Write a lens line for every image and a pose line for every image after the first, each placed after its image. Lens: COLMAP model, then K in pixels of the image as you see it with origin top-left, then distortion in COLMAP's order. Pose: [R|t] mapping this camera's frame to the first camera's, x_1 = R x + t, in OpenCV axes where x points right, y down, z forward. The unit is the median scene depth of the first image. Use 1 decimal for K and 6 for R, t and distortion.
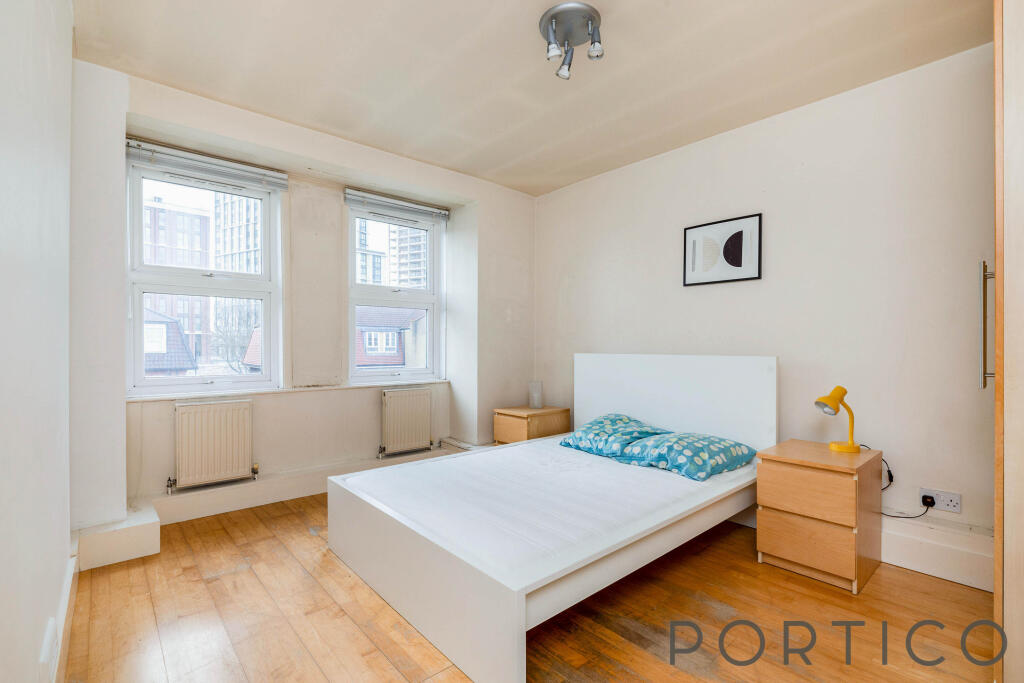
lens RADIAL K [[460.9, 0, 516.5], [0, 460.9, 341.3], [0, 0, 1]] dist [0.002269, -0.000027]
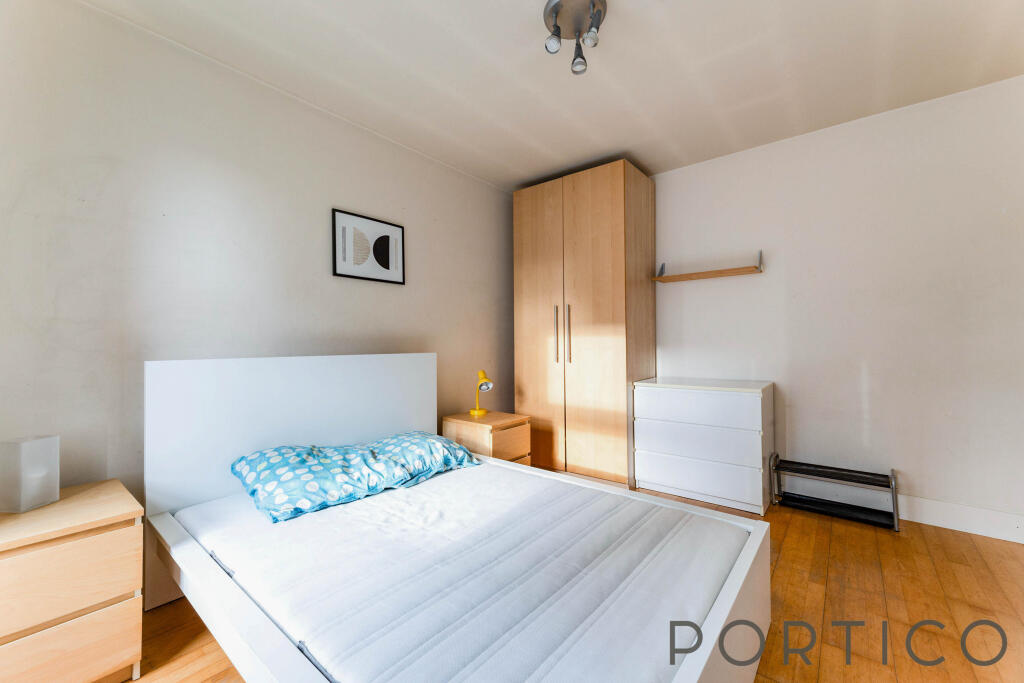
lens RADIAL K [[410.1, 0, 510.6], [0, 410.1, 338.2], [0, 0, 1]] dist [-0.000281, -0.000002]
pose [[-0.156314, 0.010776, 0.987649, -0.472338], [0.001933, 0.999942, -0.010604, 0.006882], [-0.987706, 0.000251, -0.156326, 0.844487]]
